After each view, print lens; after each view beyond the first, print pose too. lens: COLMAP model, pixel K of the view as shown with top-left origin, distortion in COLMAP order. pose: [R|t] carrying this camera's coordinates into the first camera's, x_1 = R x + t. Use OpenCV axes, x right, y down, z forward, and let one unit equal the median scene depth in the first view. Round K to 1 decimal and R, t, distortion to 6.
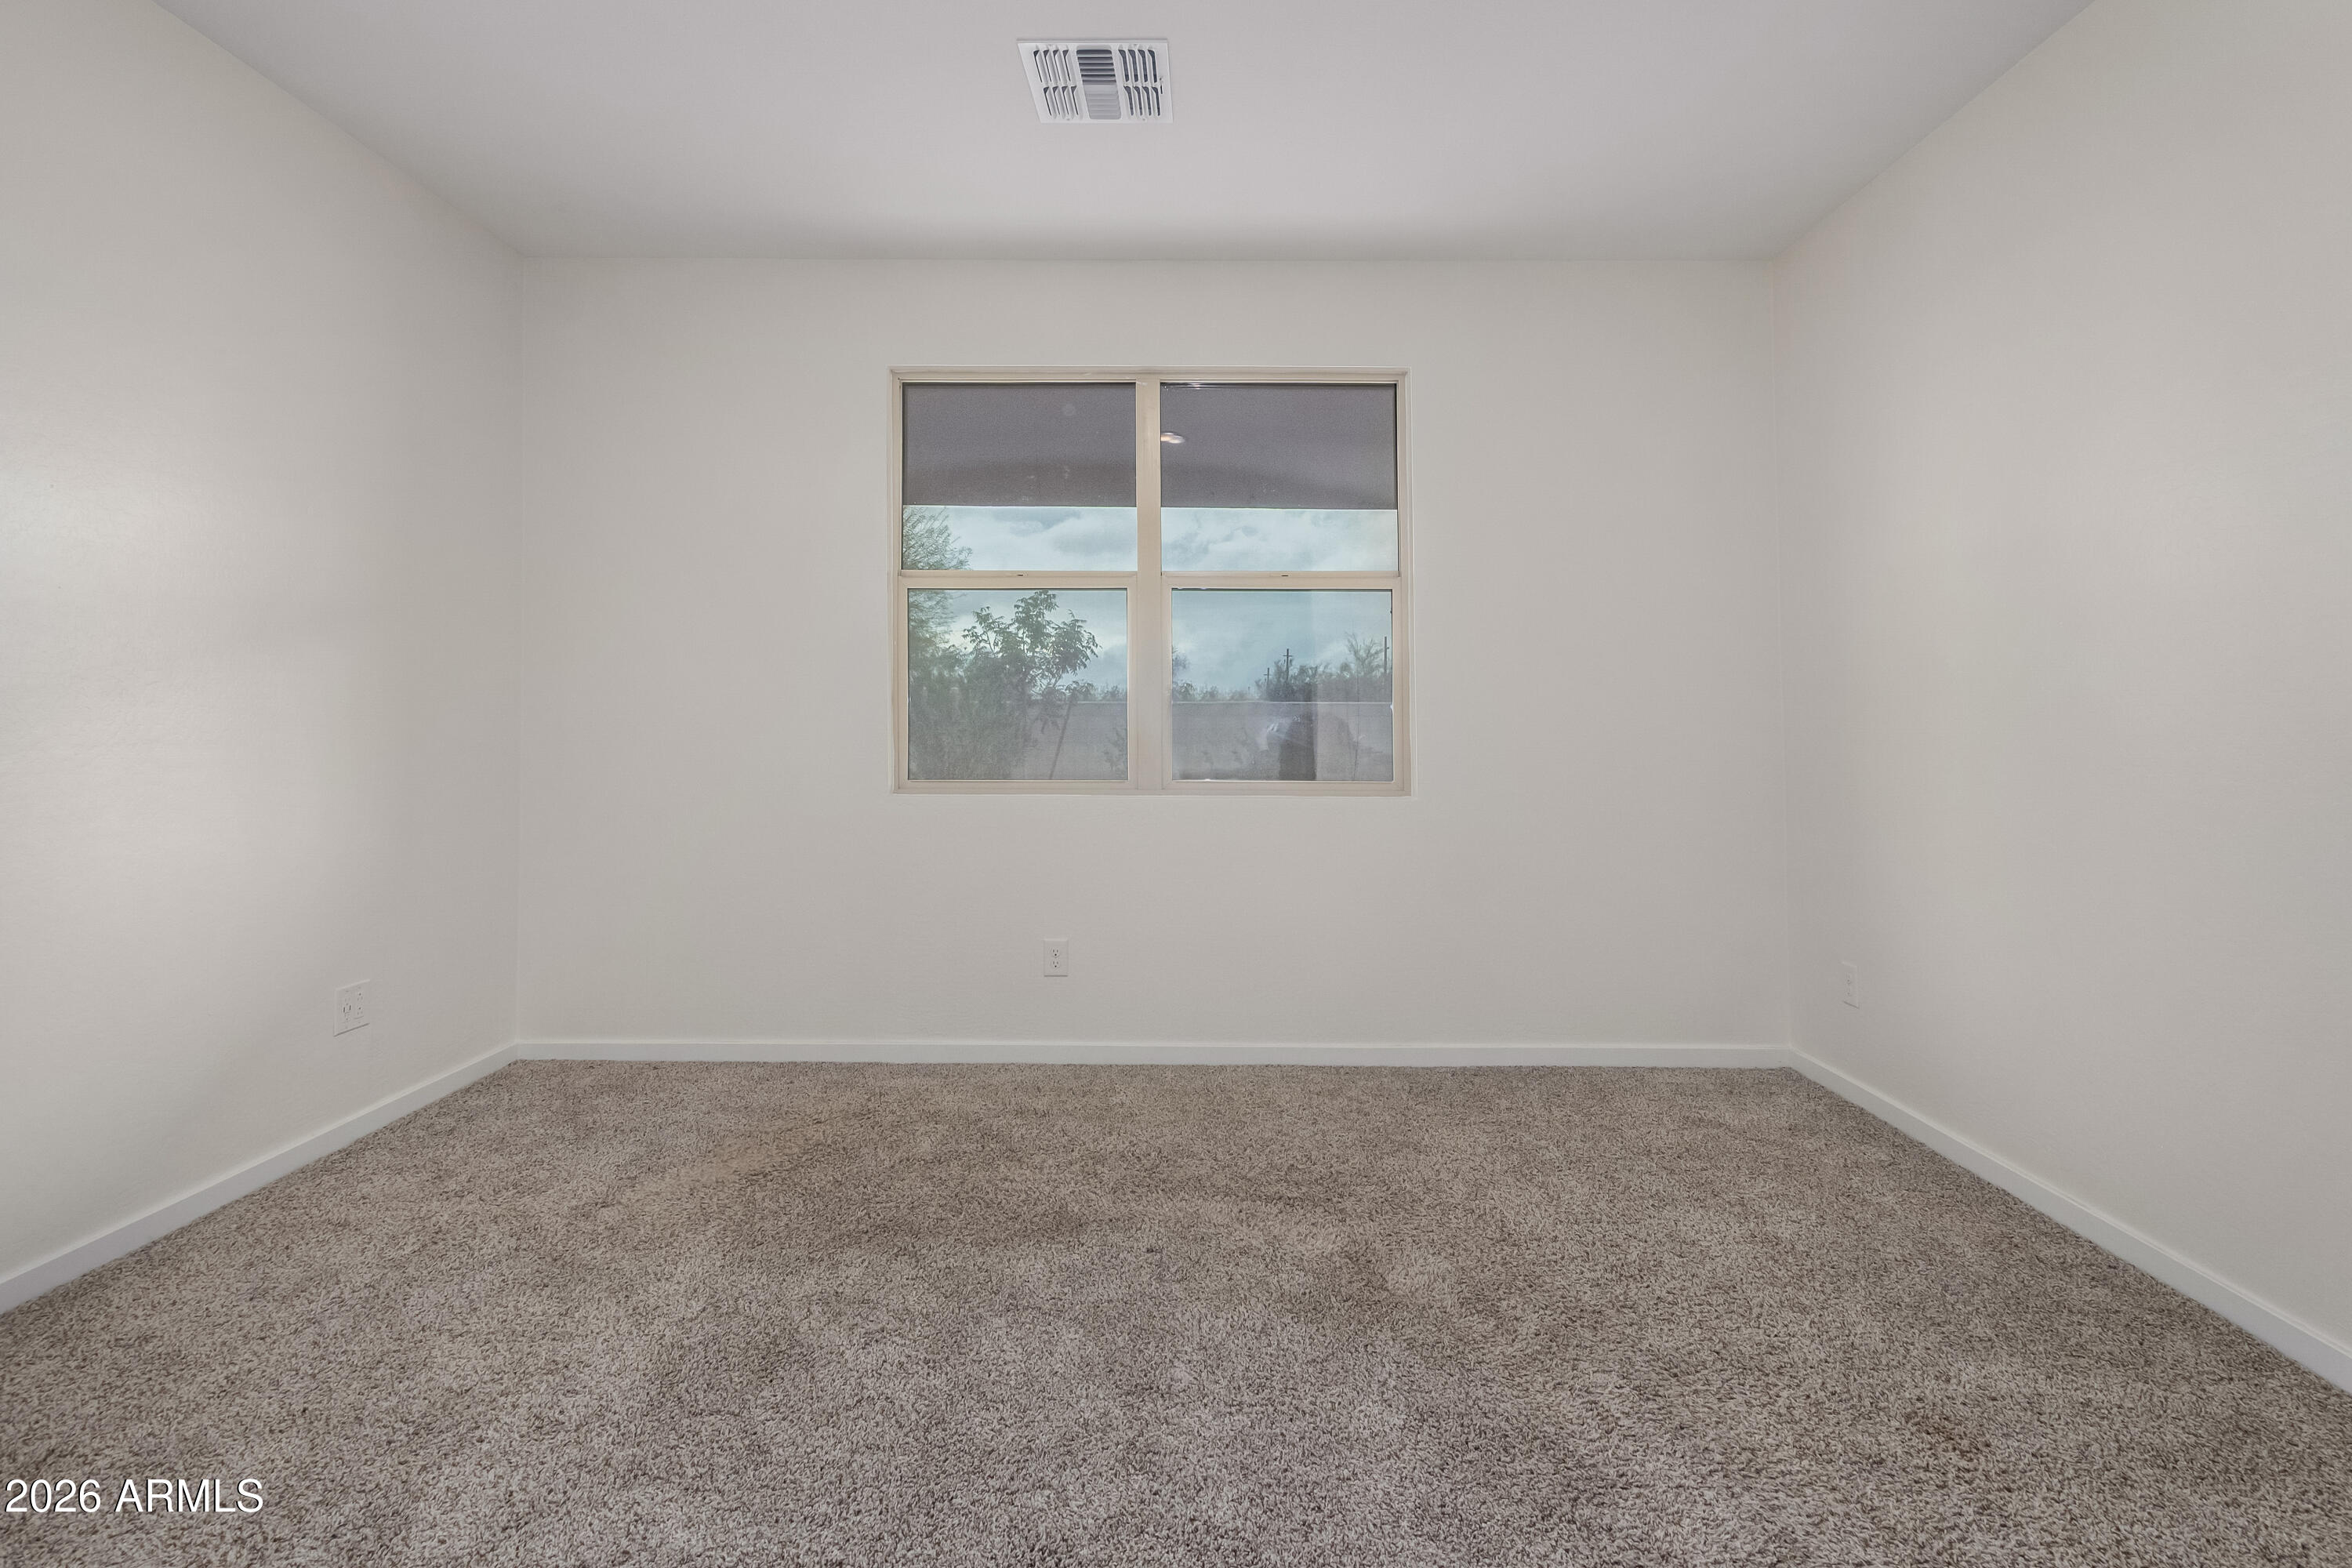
lens RADIAL K [[1129.3, 0, 1179.9], [0, 1129.3, 683.0], [0, 0, 1]] dist [0.005210, -0.001010]
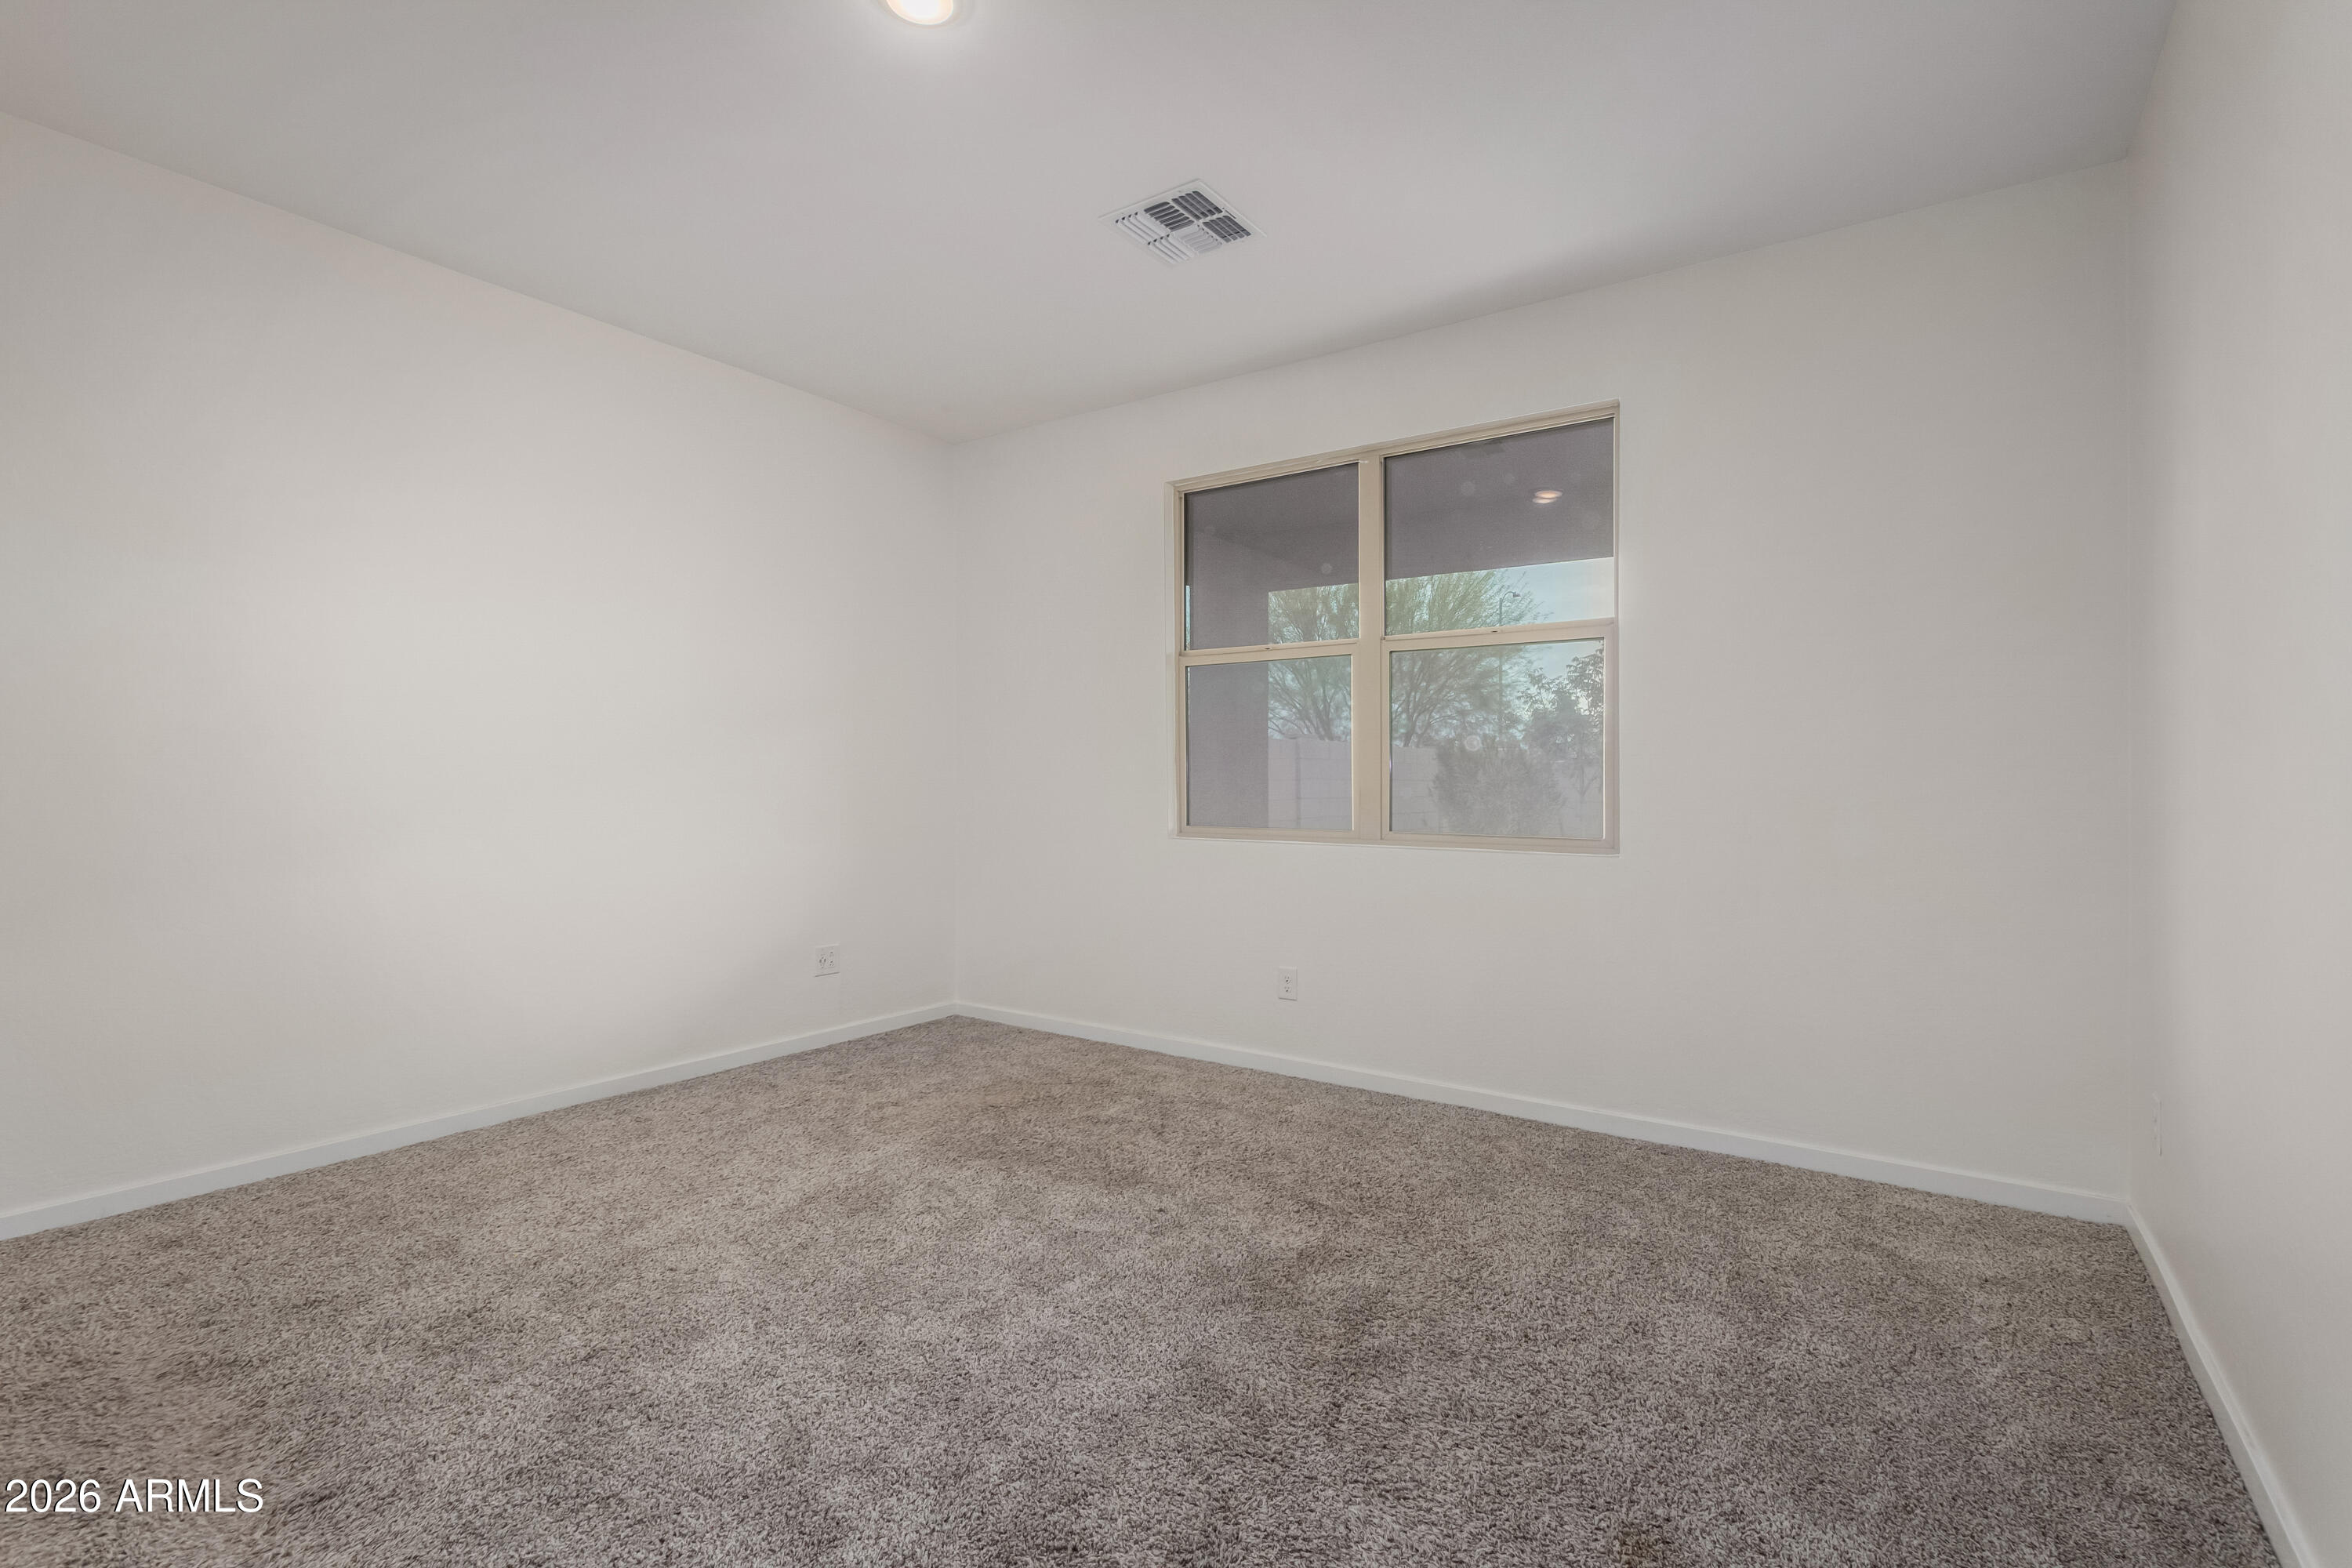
lens RADIAL K [[1073.4, 0, 1171.7], [0, 1073.4, 786.4], [0, 0, 1]] dist [0.004888, -0.001173]
pose [[0.829214, 0.004352, -0.558914, 0.504860], [0.017263, 0.999293, 0.033392, 0.007304], [0.558665, -0.037337, 0.828553, 0.054834]]
